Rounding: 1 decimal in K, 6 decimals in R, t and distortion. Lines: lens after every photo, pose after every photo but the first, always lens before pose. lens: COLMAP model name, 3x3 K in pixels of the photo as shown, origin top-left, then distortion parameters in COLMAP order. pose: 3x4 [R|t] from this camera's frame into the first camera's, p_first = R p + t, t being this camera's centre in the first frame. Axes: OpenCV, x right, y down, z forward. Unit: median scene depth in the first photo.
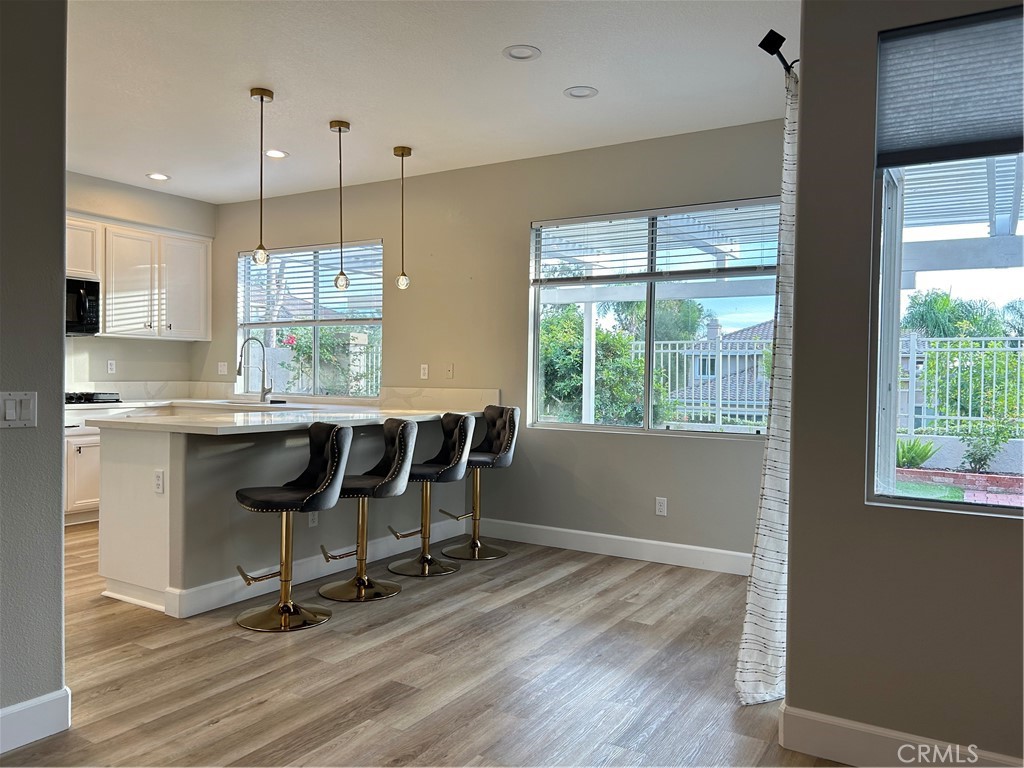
lens RADIAL K [[765.8, 0, 512.0], [0, 765.8, 384.0], [0, 0, 1]] dist [0.101690, -0.124492]
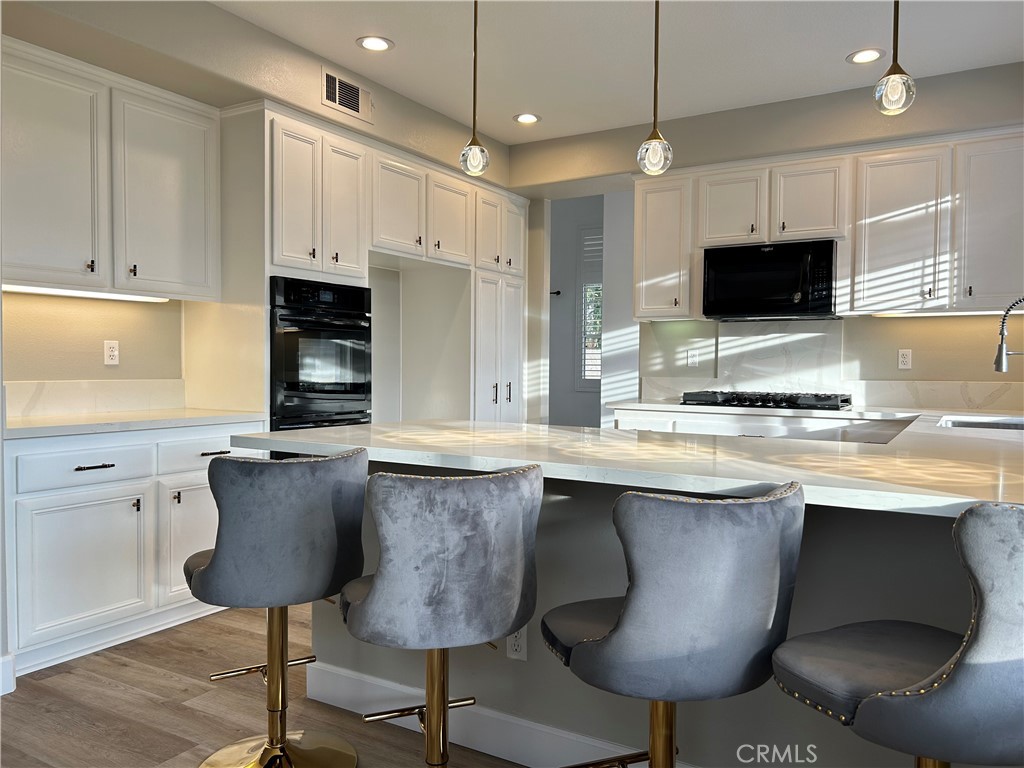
lens RADIAL K [[765.8, 0, 512.0], [0, 765.8, 384.0], [0, 0, 1]] dist [0.101690, -0.124492]
pose [[0.015047, 0.017238, -0.999738, 0.314830], [-0.020075, 0.999655, 0.016935, -0.008368], [0.999685, 0.019815, 0.015388, 1.215946]]
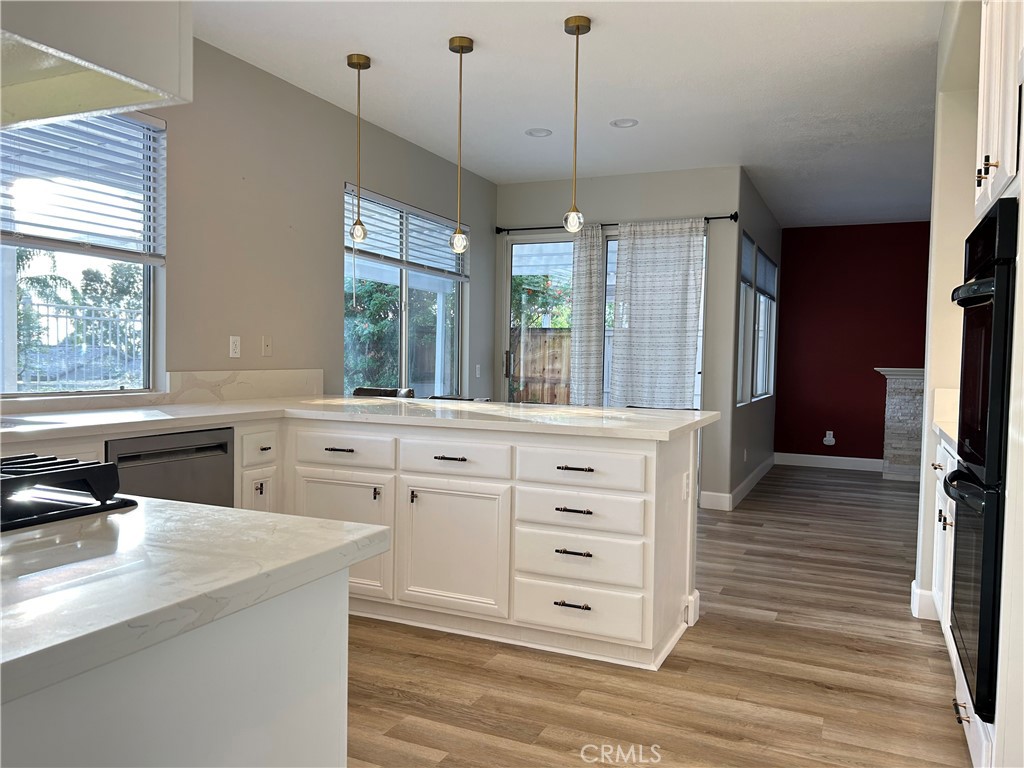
lens RADIAL K [[765.8, 0, 512.0], [0, 765.8, 384.0], [0, 0, 1]] dist [0.101690, -0.124492]
pose [[-0.129889, -0.054449, 0.990032, -1.374290], [-0.013063, 0.998498, 0.053200, -0.037515], [-0.991442, -0.006022, -0.130405, 1.402438]]
